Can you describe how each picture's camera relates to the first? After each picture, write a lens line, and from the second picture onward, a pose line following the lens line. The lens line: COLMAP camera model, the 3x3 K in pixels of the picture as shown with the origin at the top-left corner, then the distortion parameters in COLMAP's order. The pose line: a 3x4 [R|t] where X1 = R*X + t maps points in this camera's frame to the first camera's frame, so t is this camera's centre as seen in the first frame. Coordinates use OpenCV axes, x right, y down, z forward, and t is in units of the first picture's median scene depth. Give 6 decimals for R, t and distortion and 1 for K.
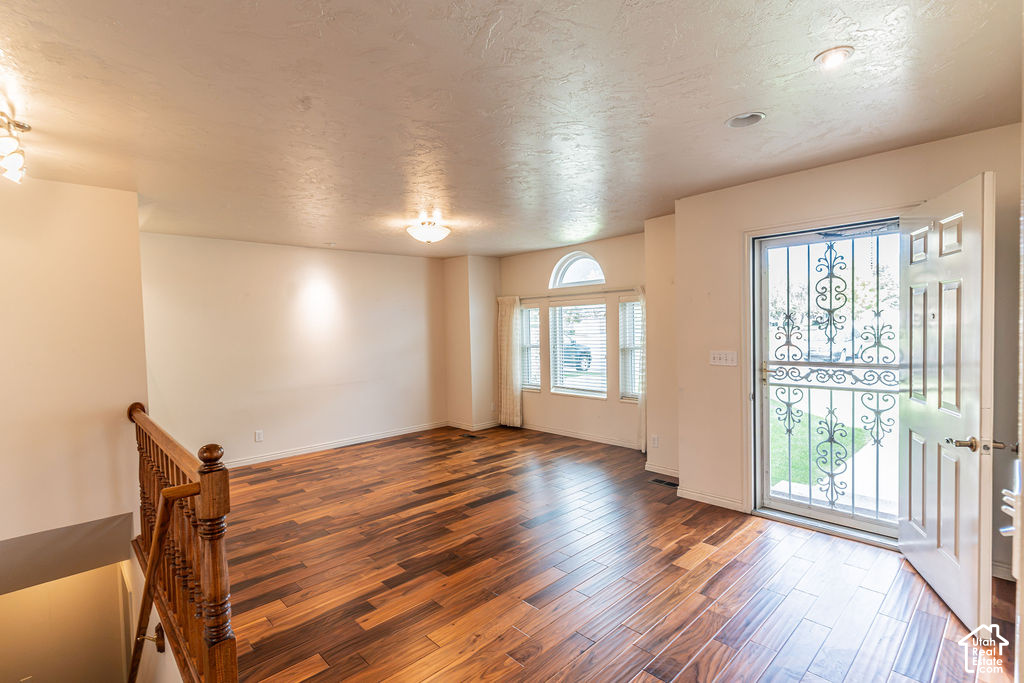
lens RADIAL K [[488.5, 0, 520.3], [0, 488.5, 344.5], [0, 0, 1]] dist [0.004513, -0.001511]
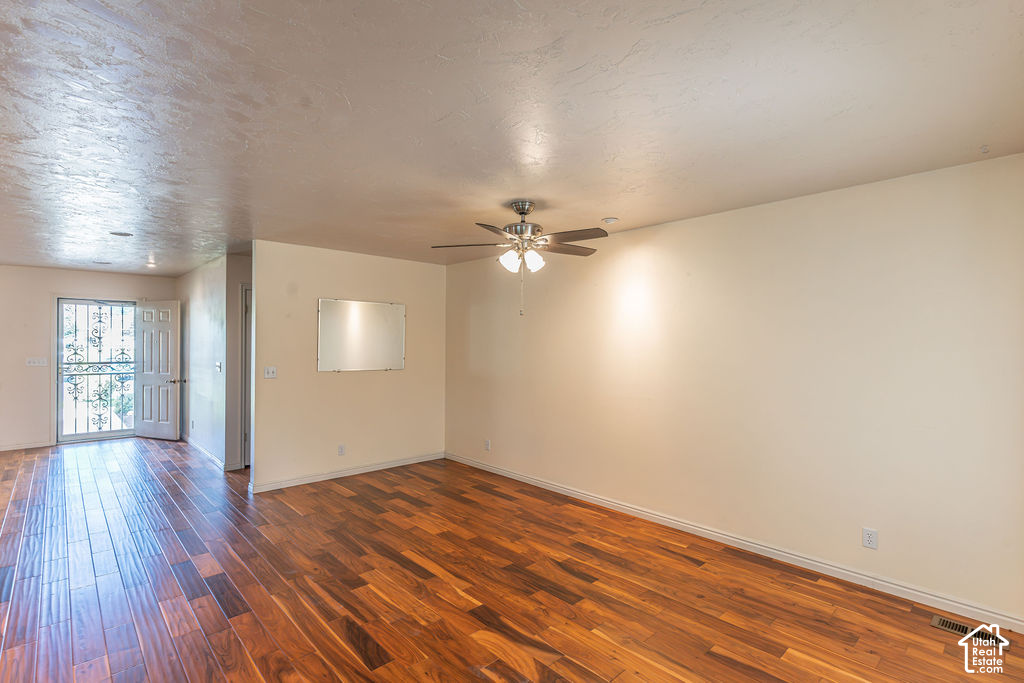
lens RADIAL K [[488.5, 0, 504.5], [0, 488.5, 339.9], [0, 0, 1]] dist [0.004513, -0.001511]
pose [[0.029561, 0.024895, 0.999253, -1.328749], [0.030778, 0.999193, -0.025804, 0.045430], [-0.999089, 0.031518, 0.028771, -0.760283]]
